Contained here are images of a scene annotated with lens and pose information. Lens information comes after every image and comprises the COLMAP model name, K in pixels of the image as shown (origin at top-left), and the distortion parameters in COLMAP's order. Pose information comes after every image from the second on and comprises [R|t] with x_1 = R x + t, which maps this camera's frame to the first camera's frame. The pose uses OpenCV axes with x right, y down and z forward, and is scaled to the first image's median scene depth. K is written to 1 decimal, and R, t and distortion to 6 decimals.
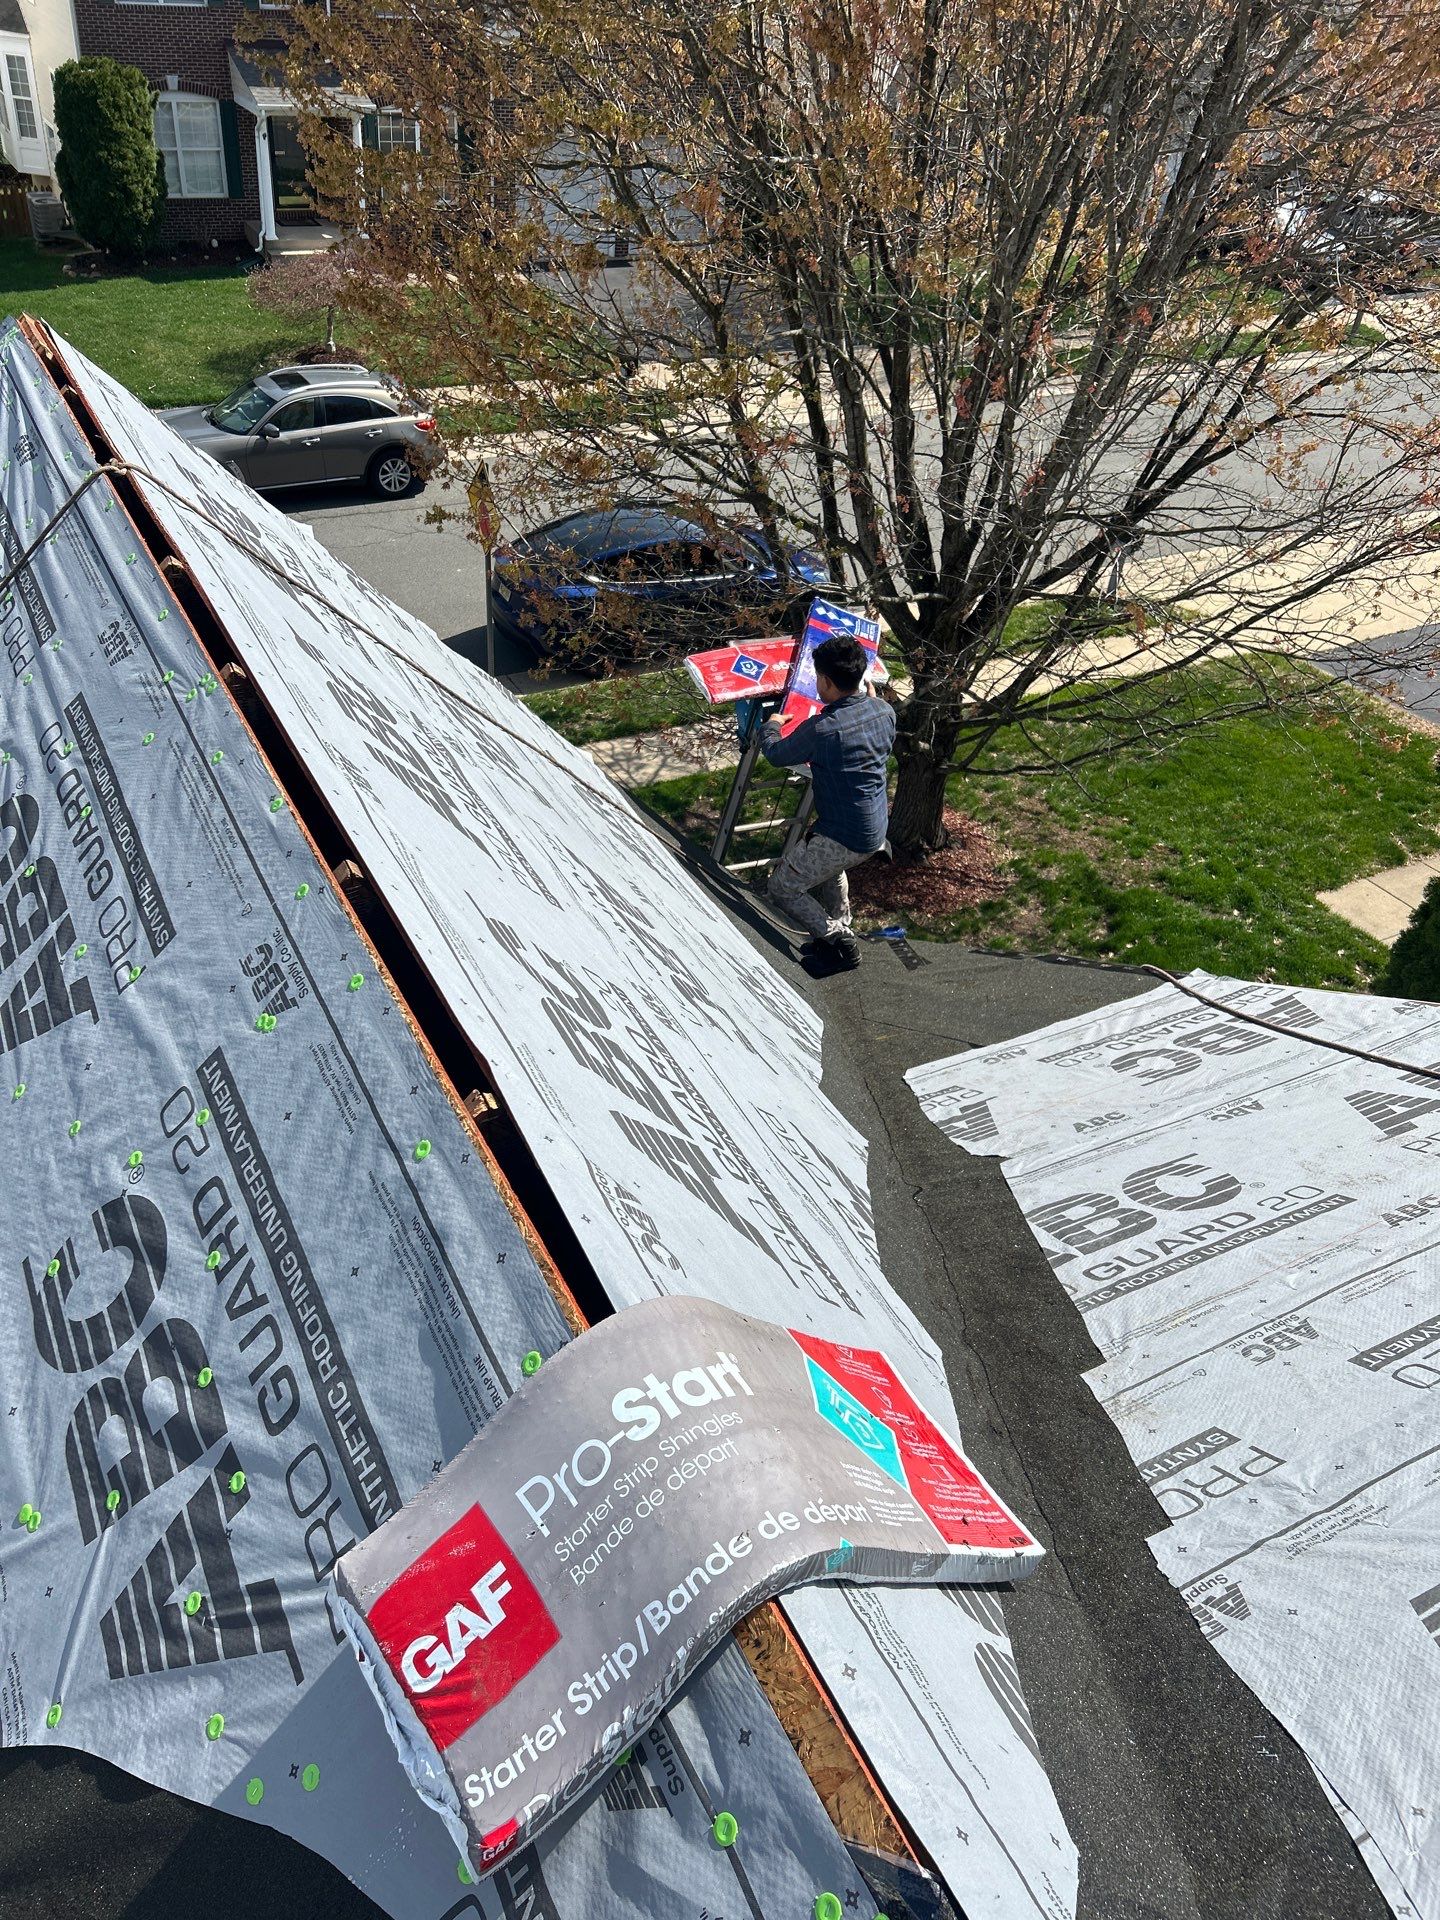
lens RADIAL K [[1419.9, 0, 720.0], [0, 1419.9, 960.0], [0, 0, 1]] dist [0.050811, -0.068637]
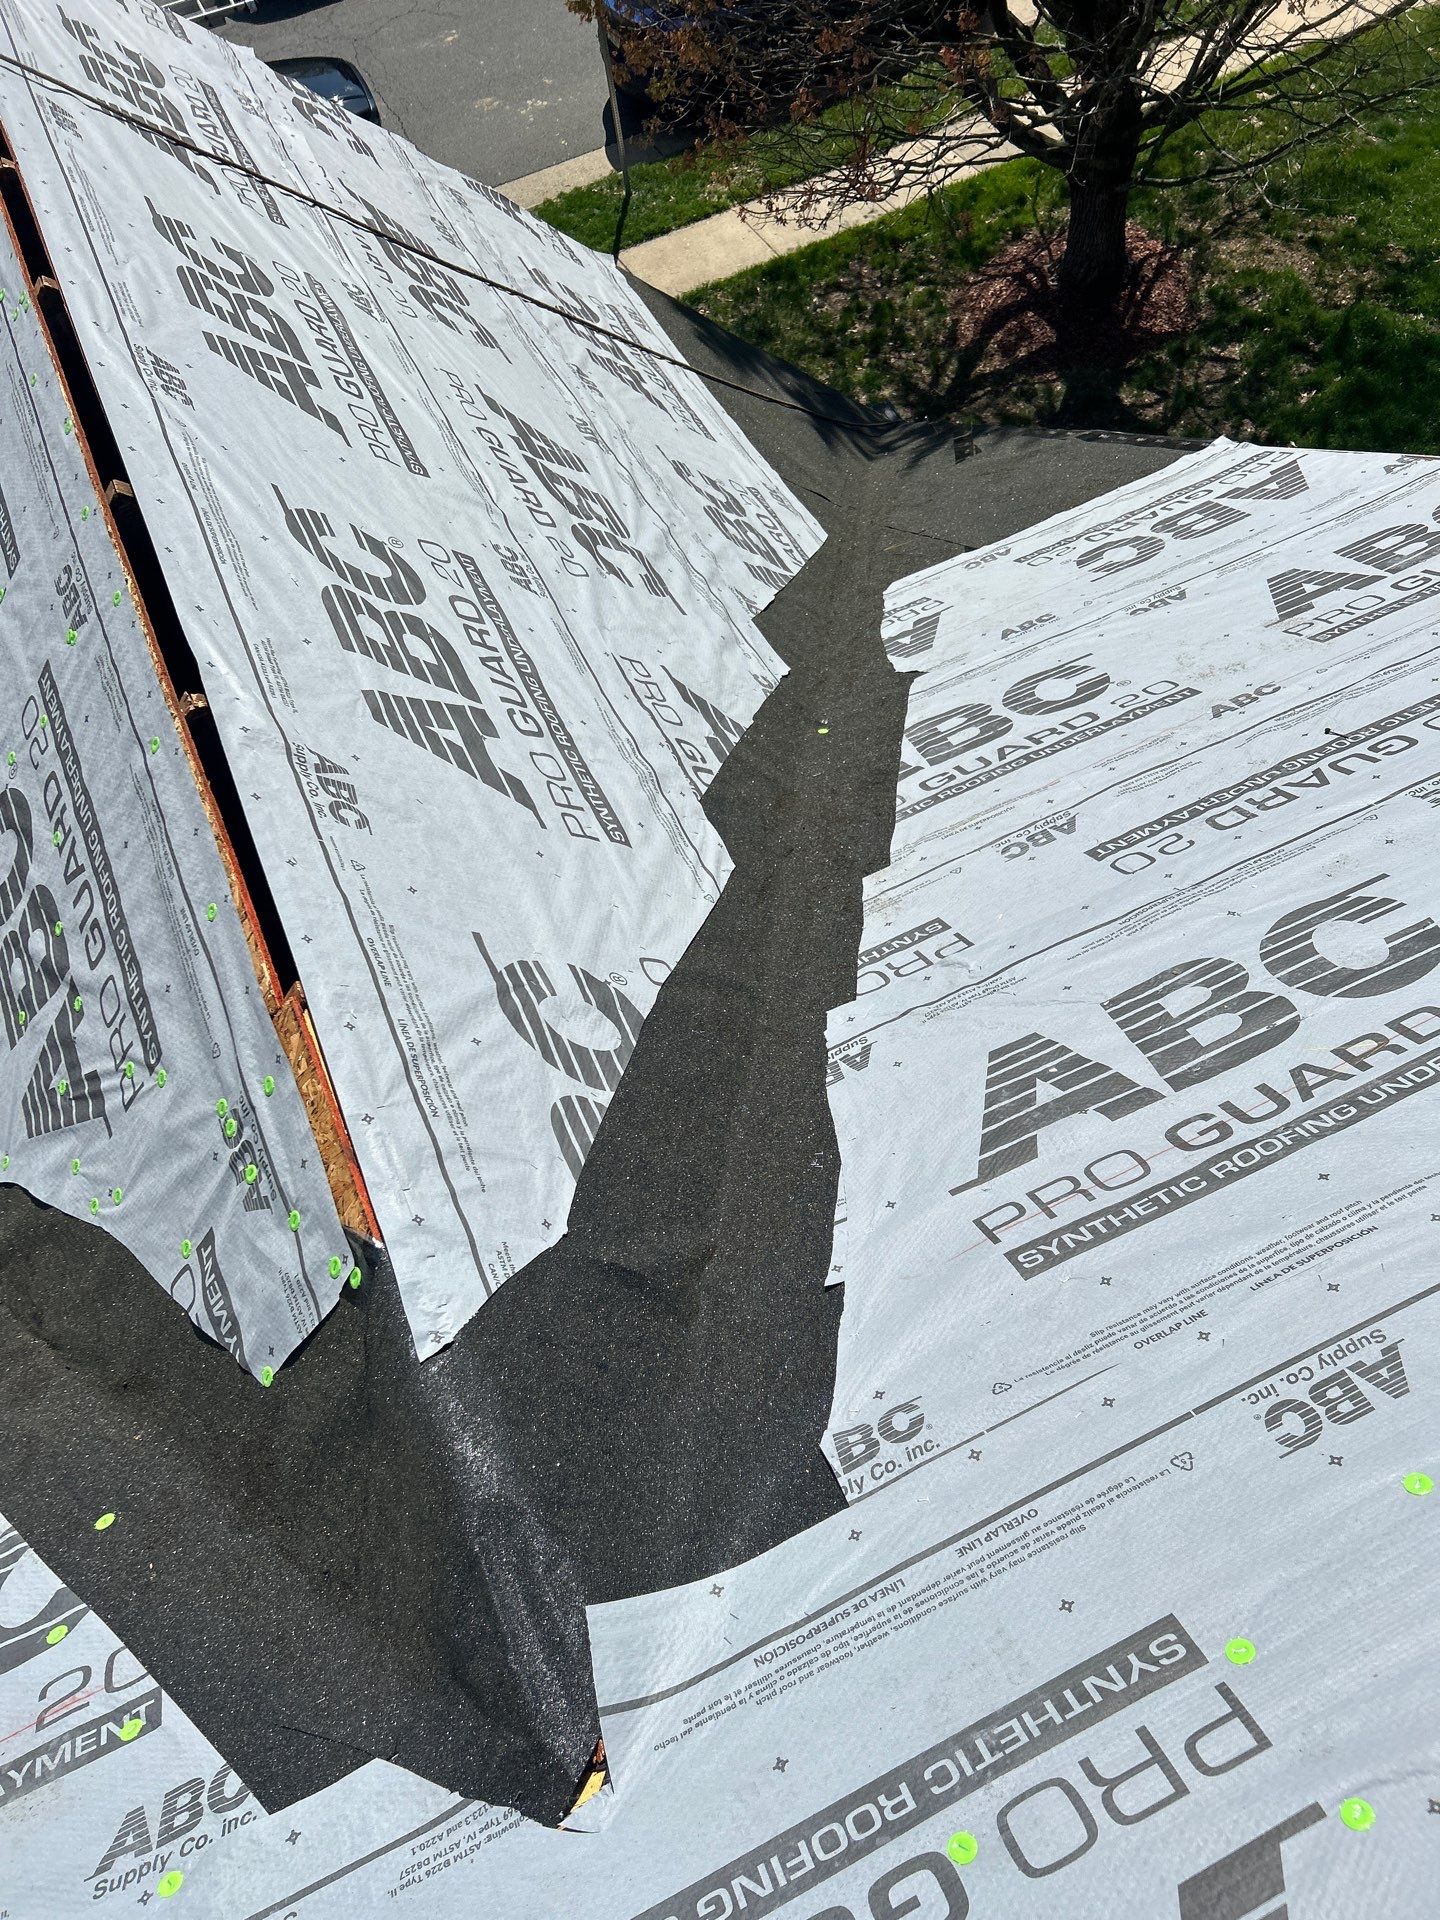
lens RADIAL K [[1419.9, 0, 720.0], [0, 1419.9, 960.0], [0, 0, 1]] dist [0.050811, -0.068637]
pose [[0.982367, -0.047572, -0.180808, 0.369385], [0.106137, 0.938046, 0.329856, -0.035467], [0.153914, -0.343230, 0.926555, -0.091963]]
